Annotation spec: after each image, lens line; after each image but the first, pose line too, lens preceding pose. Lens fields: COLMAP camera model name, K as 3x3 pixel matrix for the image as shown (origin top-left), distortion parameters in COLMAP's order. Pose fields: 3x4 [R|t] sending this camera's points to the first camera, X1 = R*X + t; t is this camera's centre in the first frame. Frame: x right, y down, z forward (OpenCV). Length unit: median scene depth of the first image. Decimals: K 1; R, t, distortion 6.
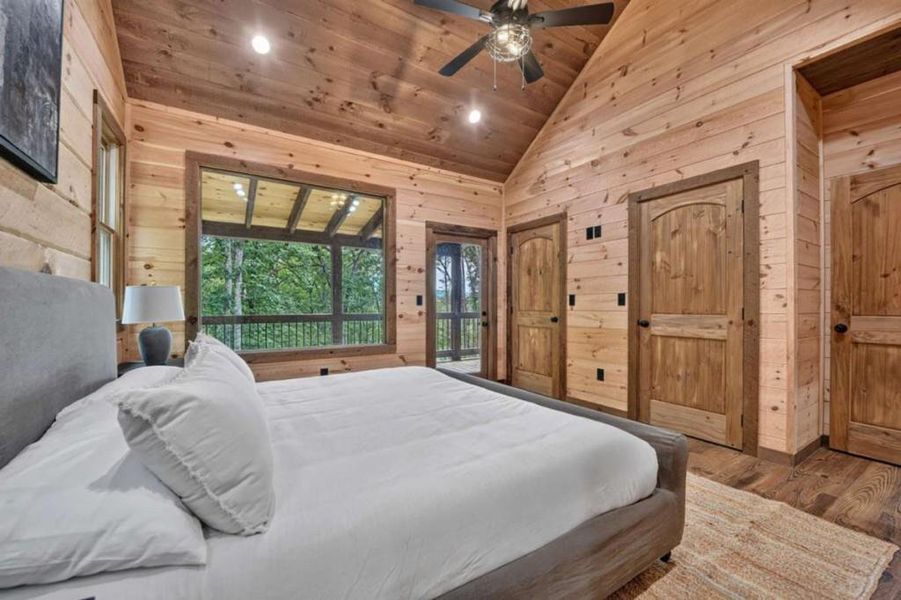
lens RADIAL K [[377.5, 0, 453.9], [0, 377.5, 306.9], [0, 0, 1]] dist [-0.003246, 0.000136]
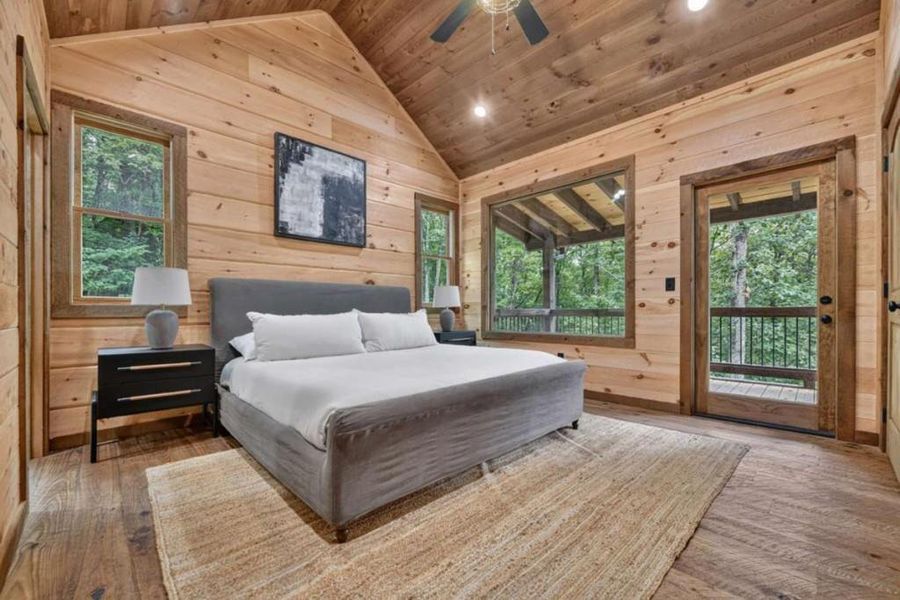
lens RADIAL K [[377.0, 0, 448.6], [0, 377.0, 307.8], [0, 0, 1]] dist [-0.003246, 0.000136]
pose [[0.180710, -0.007980, -0.983504, 0.587505], [0.002391, 0.999968, -0.007674, 0.035515], [0.983534, -0.000965, 0.180723, 0.429681]]
